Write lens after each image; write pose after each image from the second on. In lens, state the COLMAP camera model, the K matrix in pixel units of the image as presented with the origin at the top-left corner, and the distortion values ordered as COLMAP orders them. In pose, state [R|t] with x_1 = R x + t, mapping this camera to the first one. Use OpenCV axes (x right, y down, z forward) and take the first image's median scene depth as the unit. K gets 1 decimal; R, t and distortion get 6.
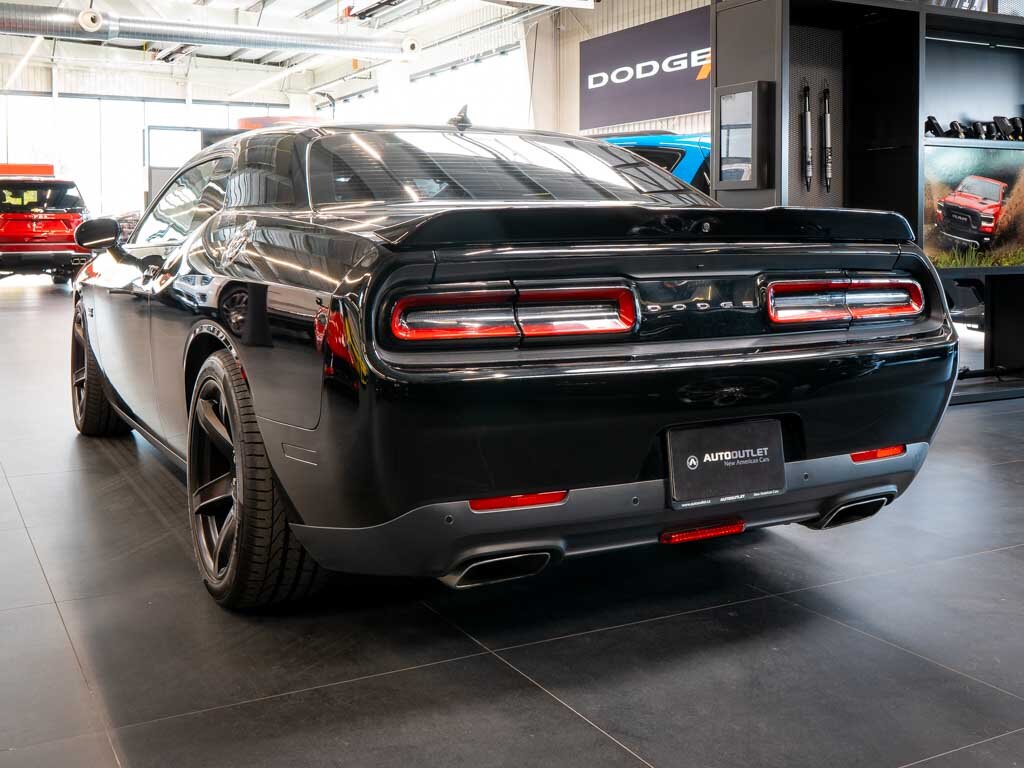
lens RADIAL K [[1132.0, 0, 512.1], [0, 1132.0, 383.3], [0, 0, 1]] dist [0.004040, 0.004781]
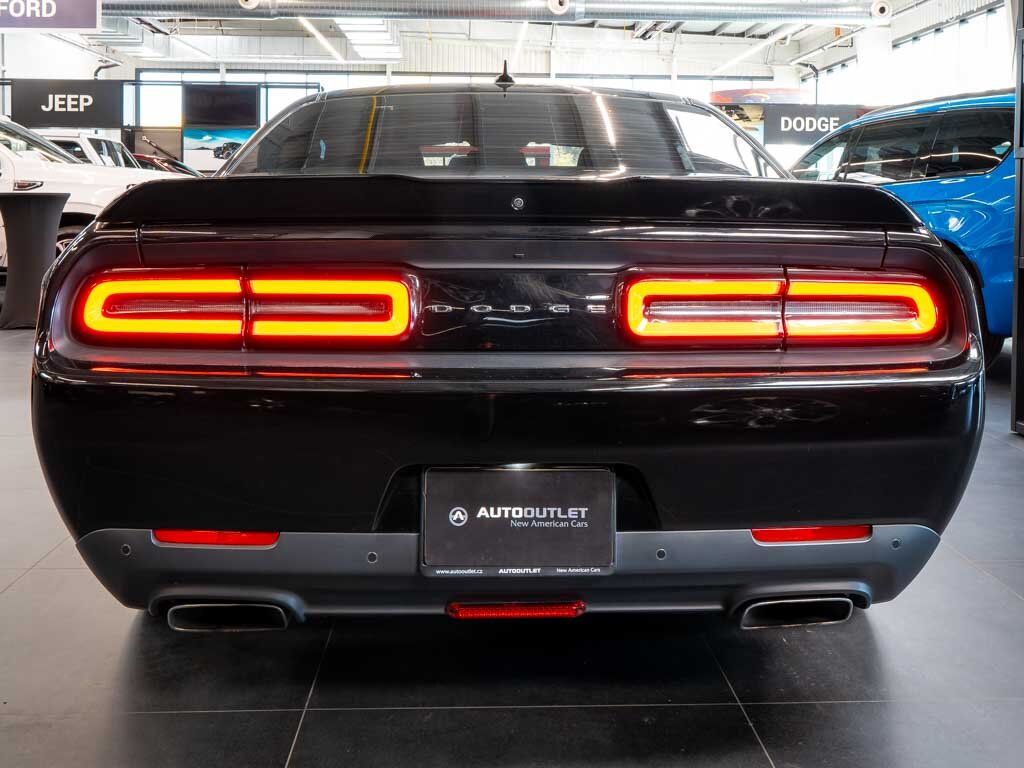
lens RADIAL K [[1140.8, 0, 513.6], [0, 1140.8, 325.7], [0, 0, 1]] dist [-0.010896, -0.005681]
pose [[0.902448, 0.056526, -0.427074, 0.276267], [-0.068540, 0.997566, -0.012798, -0.026545], [0.425311, 0.040821, 0.904126, 0.178198]]
